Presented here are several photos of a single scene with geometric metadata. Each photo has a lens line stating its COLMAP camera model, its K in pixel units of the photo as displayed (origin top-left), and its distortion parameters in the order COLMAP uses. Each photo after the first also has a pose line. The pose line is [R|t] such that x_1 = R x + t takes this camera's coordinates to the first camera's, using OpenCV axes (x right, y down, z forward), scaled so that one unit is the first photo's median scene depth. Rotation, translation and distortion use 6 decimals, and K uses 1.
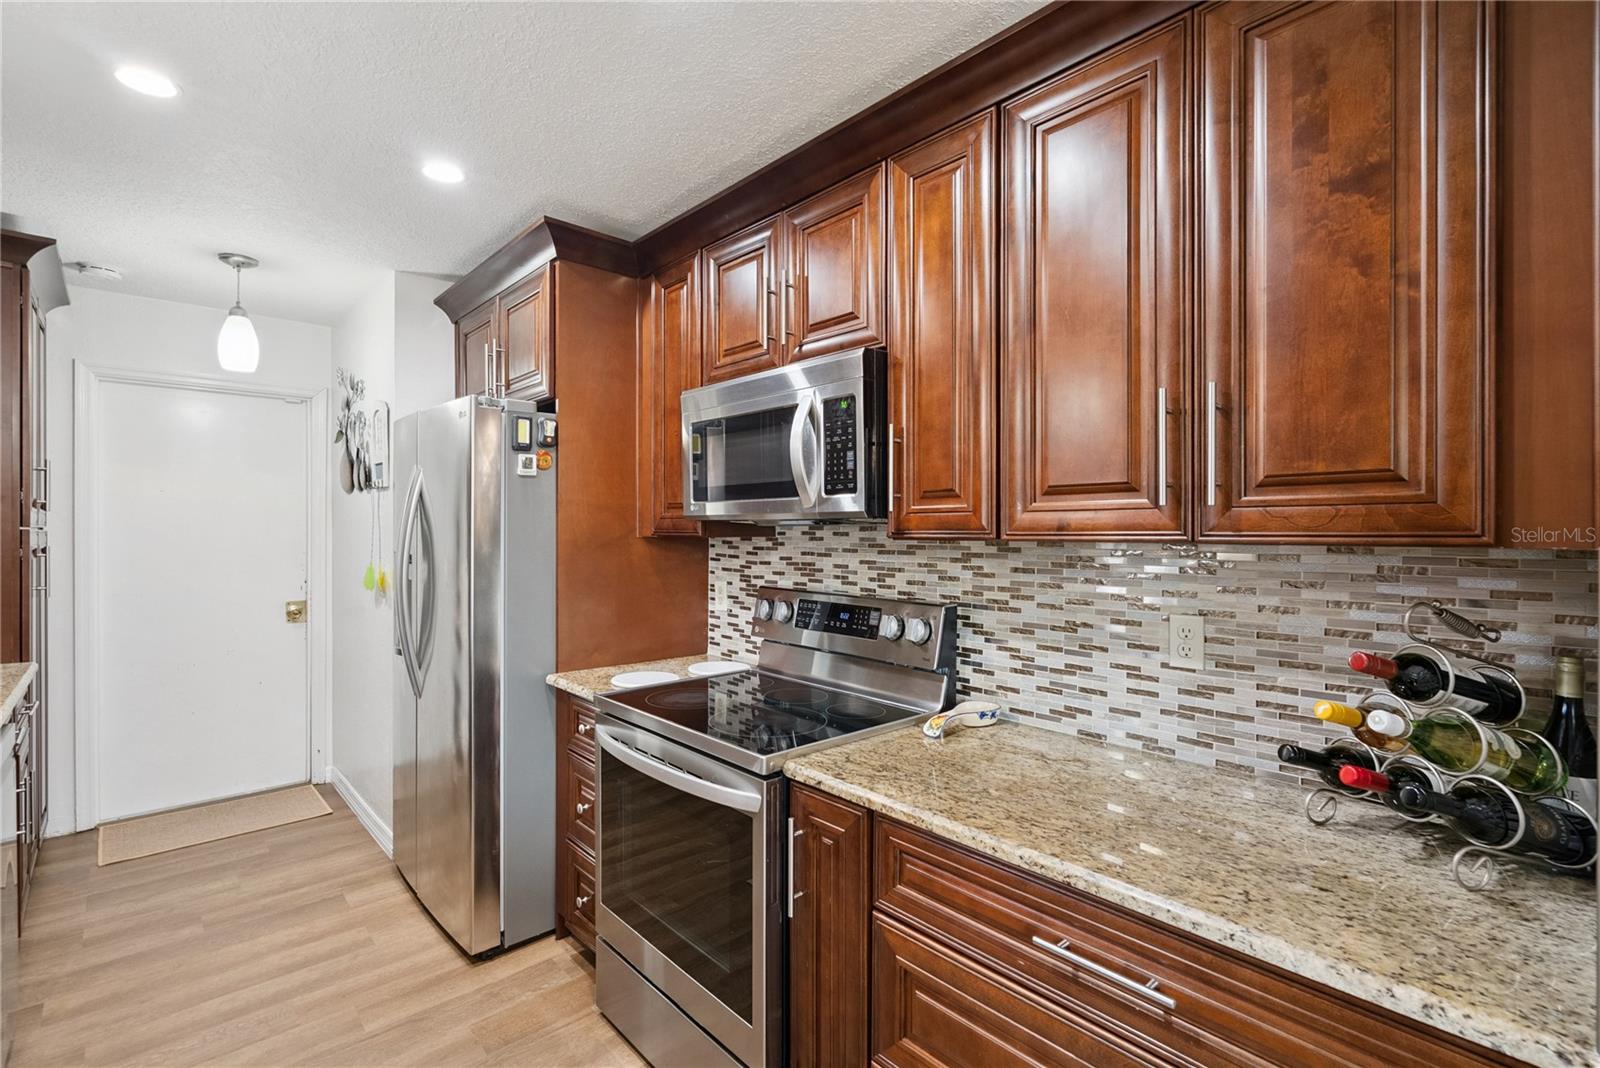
lens RADIAL K [[733.8, 0, 800.0], [0, 733.8, 534.0], [0, 0, 1]] dist [-0.006525, 0.000854]
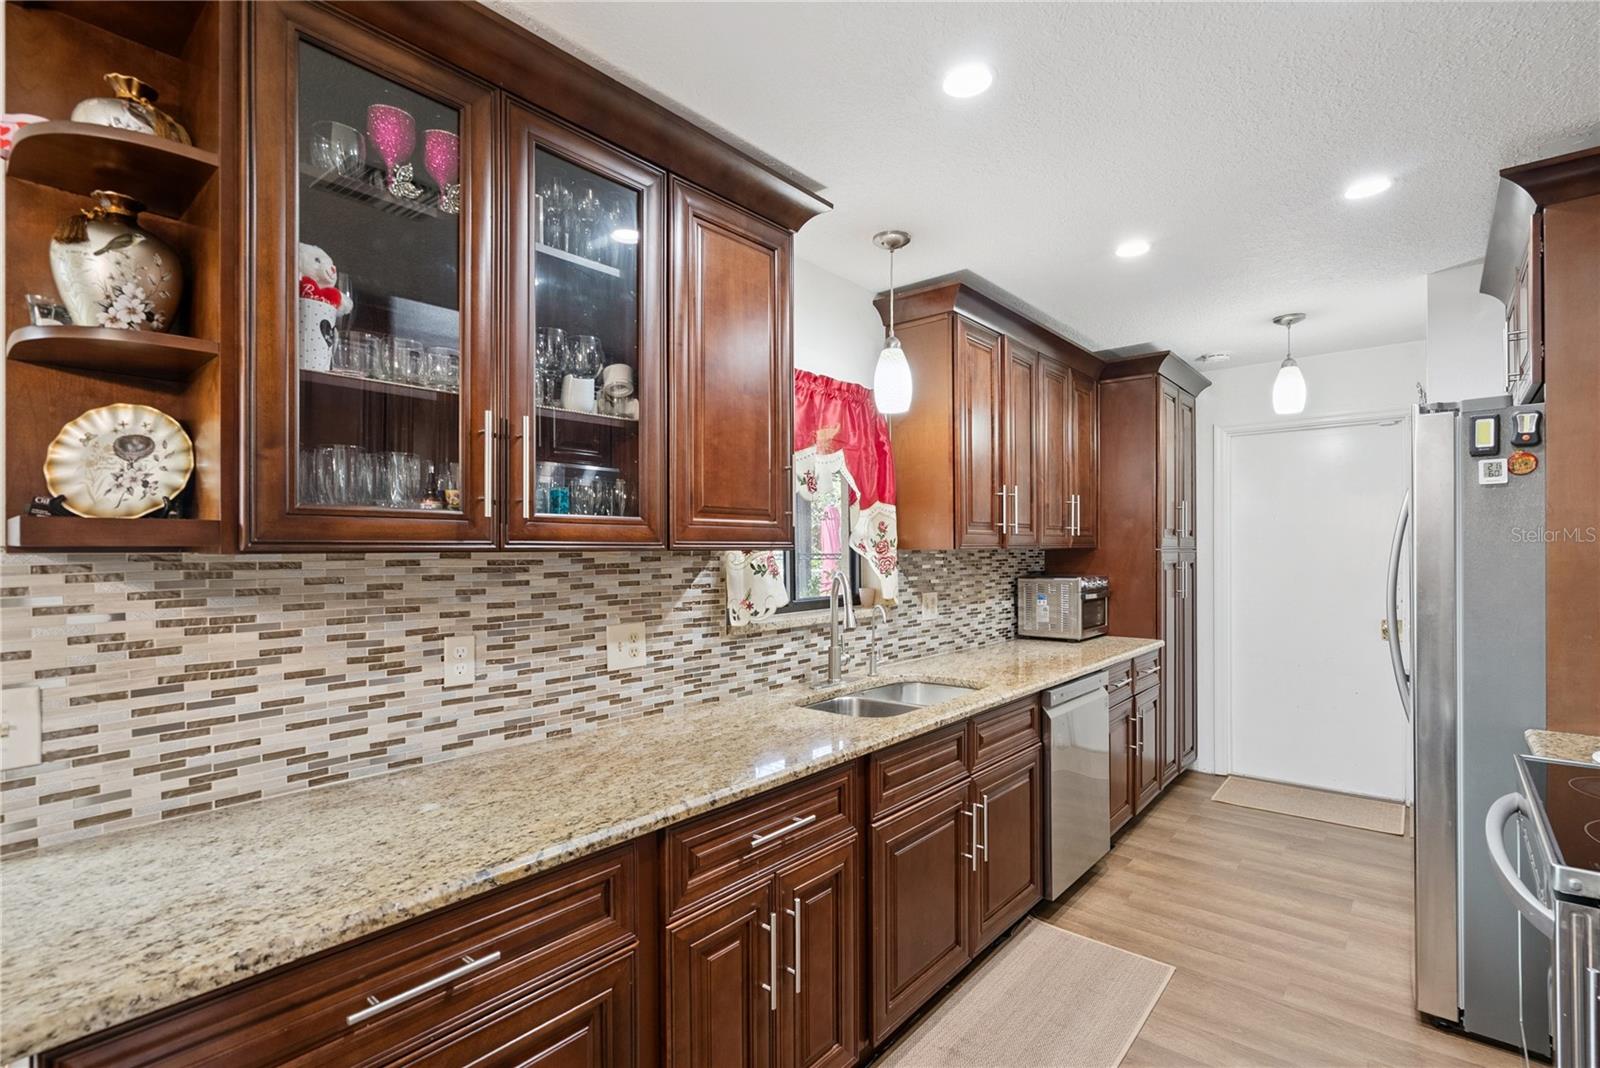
lens RADIAL K [[733.8, 0, 800.0], [0, 733.8, 534.0], [0, 0, 1]] dist [-0.006525, 0.000854]
pose [[0.112258, -0.023616, -0.993398, 0.317118], [-0.001265, 0.999713, -0.023909, -0.001282], [0.993678, 0.003941, 0.112196, 0.097141]]
